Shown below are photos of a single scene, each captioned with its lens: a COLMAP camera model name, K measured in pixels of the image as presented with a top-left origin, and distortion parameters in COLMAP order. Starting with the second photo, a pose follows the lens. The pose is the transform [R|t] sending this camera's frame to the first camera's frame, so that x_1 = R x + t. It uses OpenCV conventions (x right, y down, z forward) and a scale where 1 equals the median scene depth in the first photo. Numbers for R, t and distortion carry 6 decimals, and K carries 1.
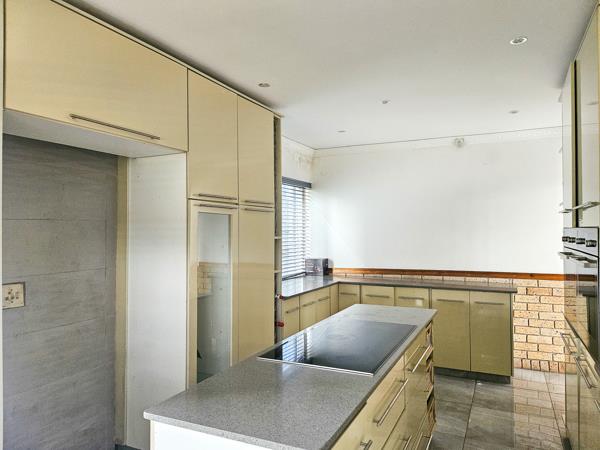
lens RADIAL K [[431.3, 0, 307.3], [0, 431.3, 224.0], [0, 0, 1]] dist [0.080058, -0.087496]
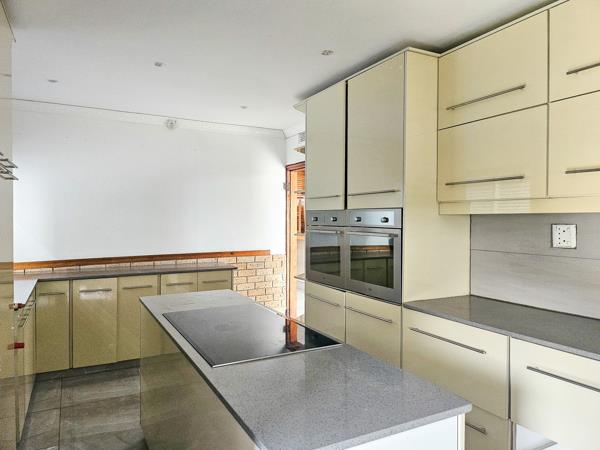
lens RADIAL K [[431.3, 0, 307.3], [0, 431.3, 224.0], [0, 0, 1]] dist [0.080058, -0.087496]
pose [[0.588000, -0.007234, 0.808828, -0.274671], [-0.015893, 0.999664, 0.020495, 0.013905], [-0.808705, -0.024905, 0.587688, 0.174484]]
